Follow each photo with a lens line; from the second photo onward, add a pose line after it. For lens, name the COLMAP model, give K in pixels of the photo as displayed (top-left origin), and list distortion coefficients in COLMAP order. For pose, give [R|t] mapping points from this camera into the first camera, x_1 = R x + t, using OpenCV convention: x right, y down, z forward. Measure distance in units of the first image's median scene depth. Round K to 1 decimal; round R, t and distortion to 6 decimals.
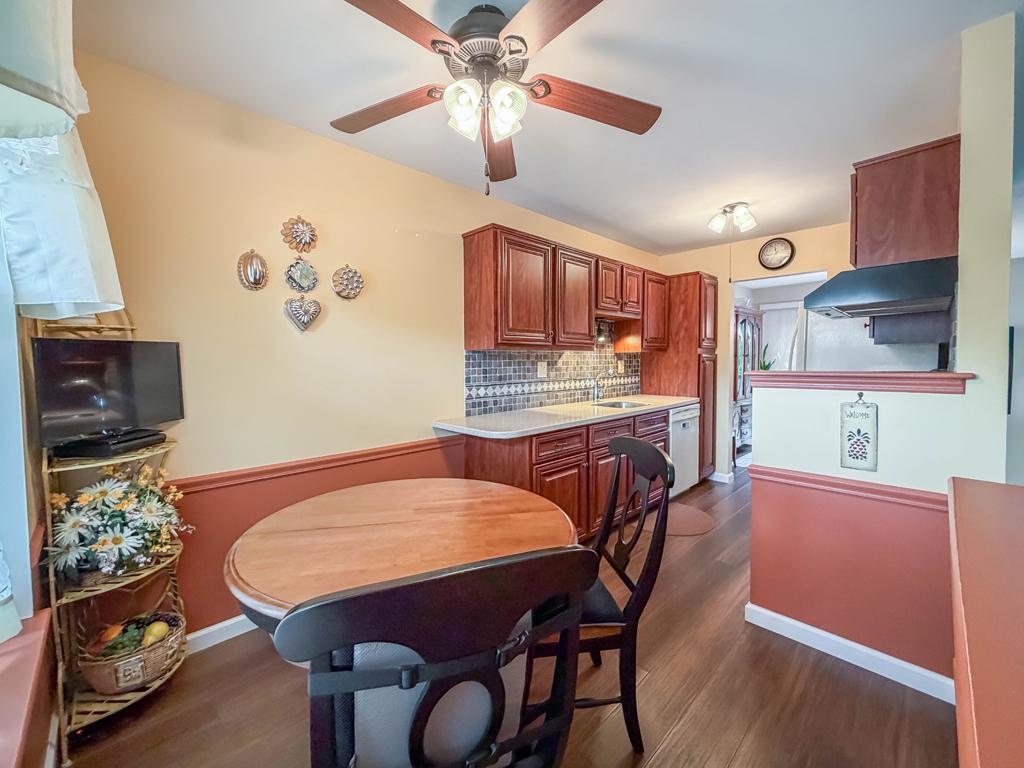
lens RADIAL K [[418.6, 0, 506.7], [0, 418.6, 379.4], [0, 0, 1]] dist [0.000079, -0.000022]
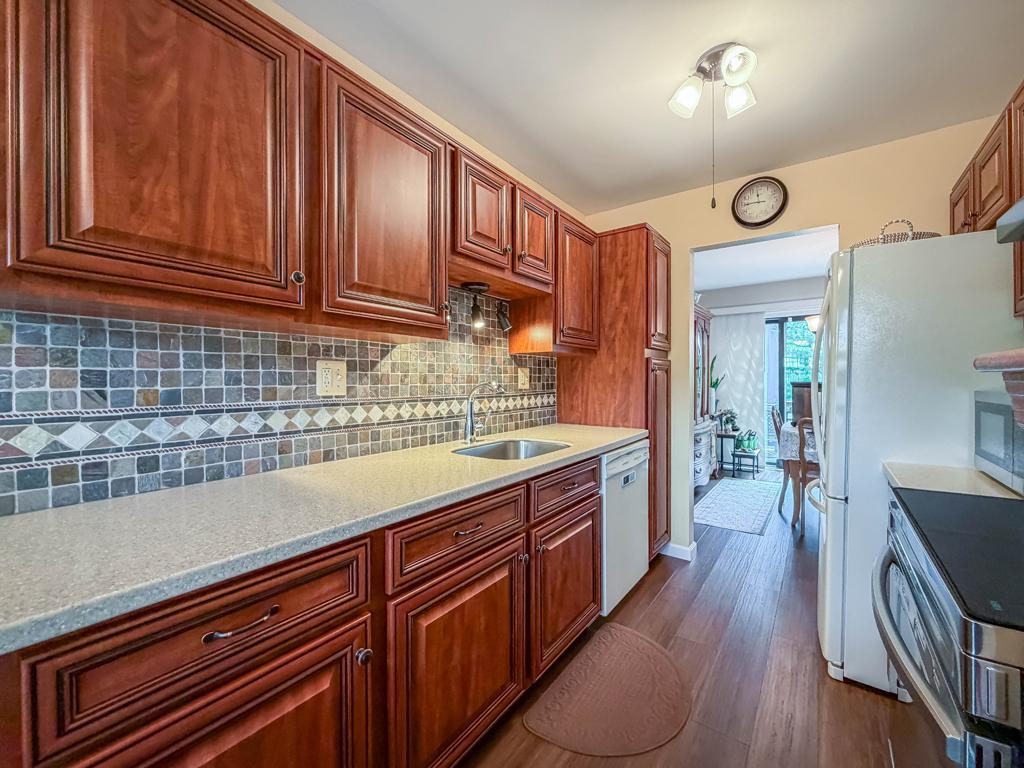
lens RADIAL K [[418.6, 0, 506.7], [0, 418.6, 379.4], [0, 0, 1]] dist [0.000079, -0.000022]
pose [[0.989089, 0.007095, 0.147146, 0.180374], [-0.000217, 0.998909, -0.046709, -0.001052], [-0.147317, 0.046167, 0.988011, 0.461455]]
